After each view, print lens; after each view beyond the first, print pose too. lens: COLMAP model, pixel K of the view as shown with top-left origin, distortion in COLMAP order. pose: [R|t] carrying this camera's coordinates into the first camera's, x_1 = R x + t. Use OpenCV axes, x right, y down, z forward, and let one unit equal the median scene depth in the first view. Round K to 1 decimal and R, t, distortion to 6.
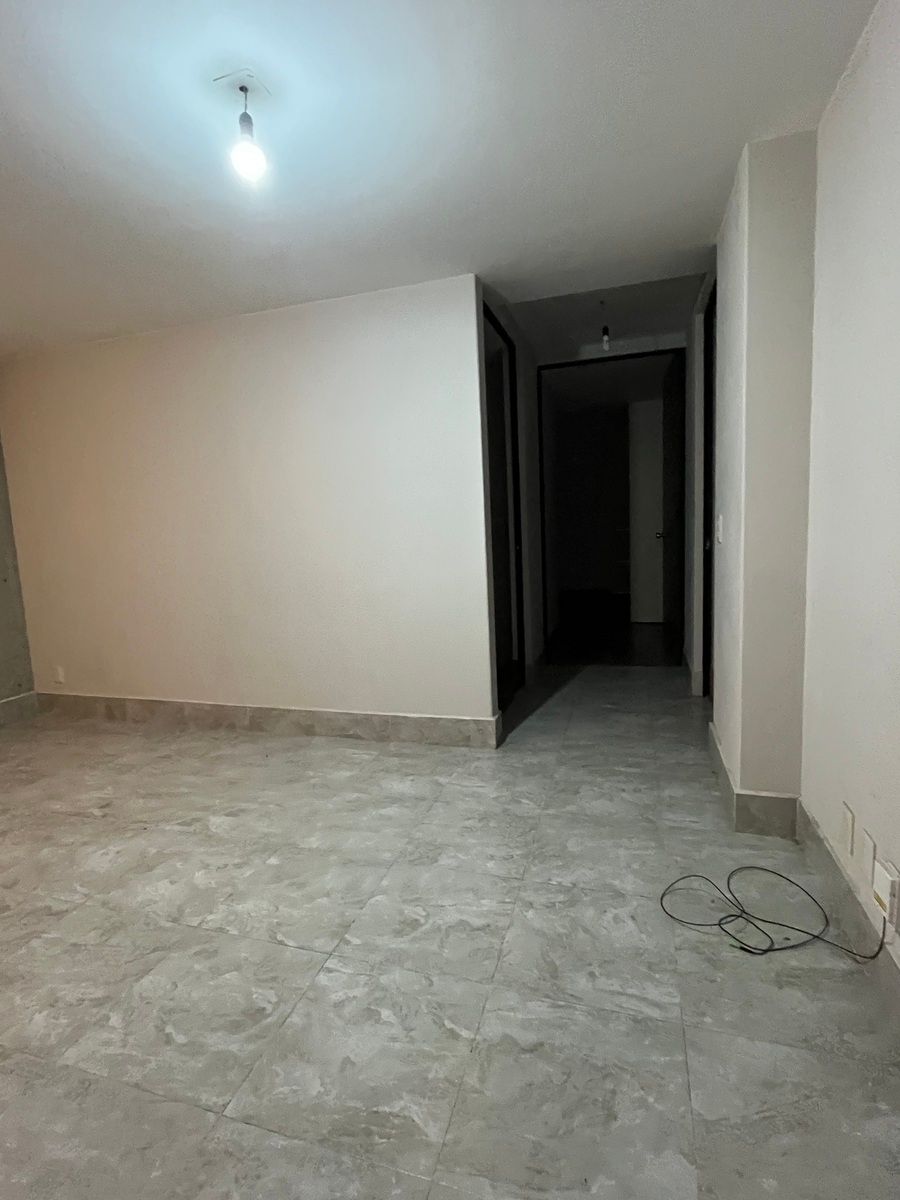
lens RADIAL K [[578.2, 0, 451.8], [0, 578.2, 601.3], [0, 0, 1]] dist [-0.002839, 0.000150]
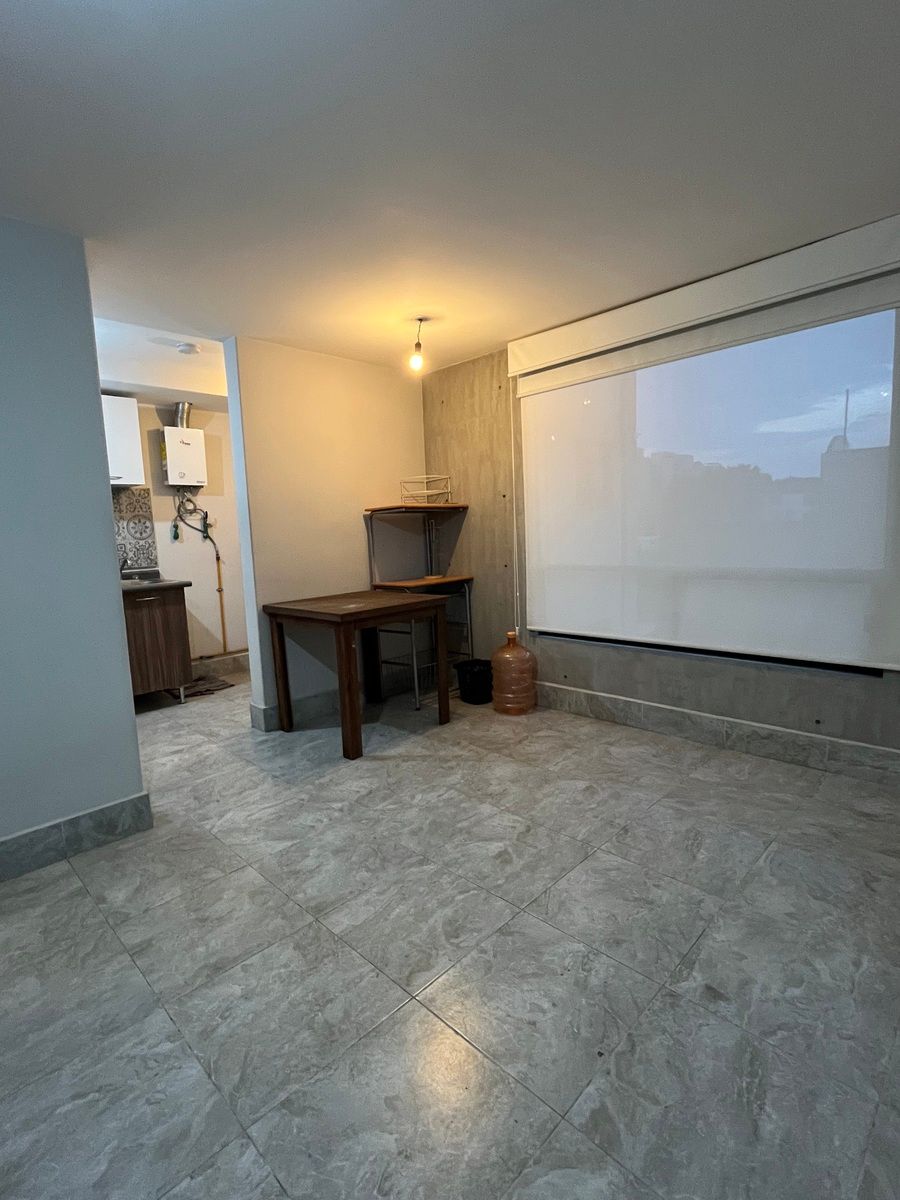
lens RADIAL K [[578.2, 0, 451.8], [0, 578.2, 601.3], [0, 0, 1]] dist [-0.002839, 0.000150]
pose [[-0.460810, 0.175645, -0.869945, -0.068706], [-0.057920, 0.972179, 0.226966, -0.169639], [0.885607, 0.154975, -0.437816, 1.207182]]
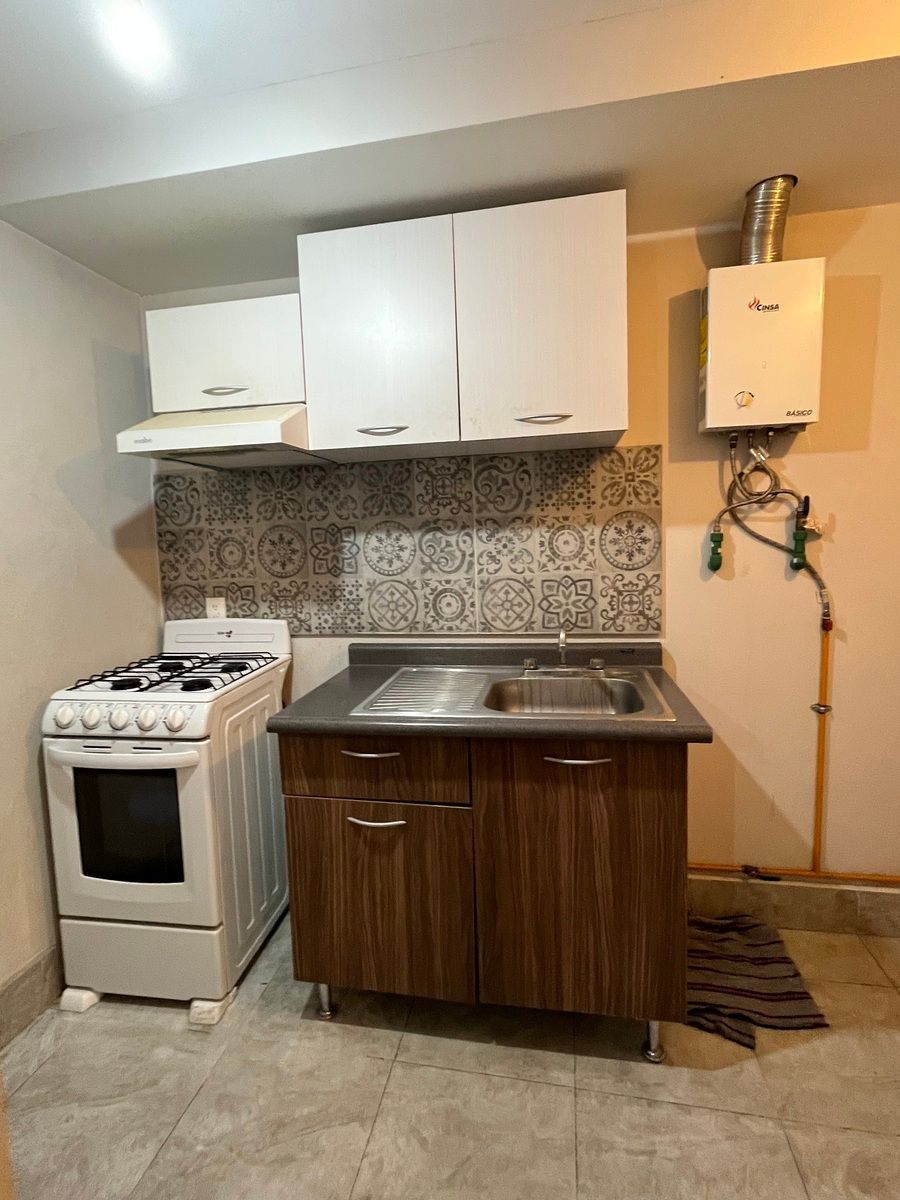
lens RADIAL K [[578.9, 0, 450.0], [0, 578.9, 600.0], [0, 0, 1]] dist [-0.004918, -0.000355]
pose [[-0.990950, 0.087597, -0.101709, -1.107083], [0.062449, 0.971578, 0.228335, -0.010359], [0.118819, 0.219917, -0.968255, 0.019691]]
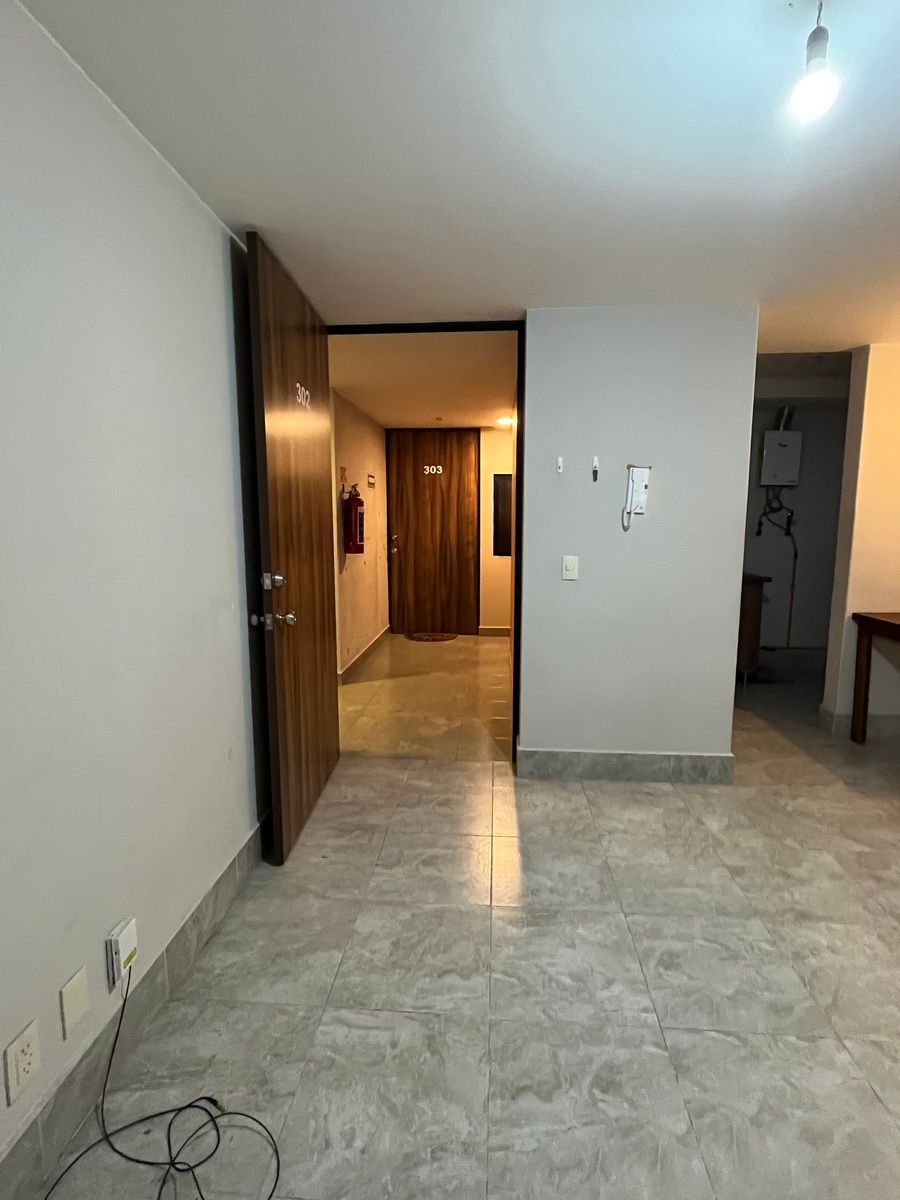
lens RADIAL K [[578.2, 0, 451.8], [0, 578.2, 601.3], [0, 0, 1]] dist [-0.002839, 0.000150]
pose [[-0.974012, 0.079003, -0.212270, 0.217434], [0.016490, 0.959443, 0.281422, -0.270496], [0.225894, 0.270608, -0.935812, 1.283605]]
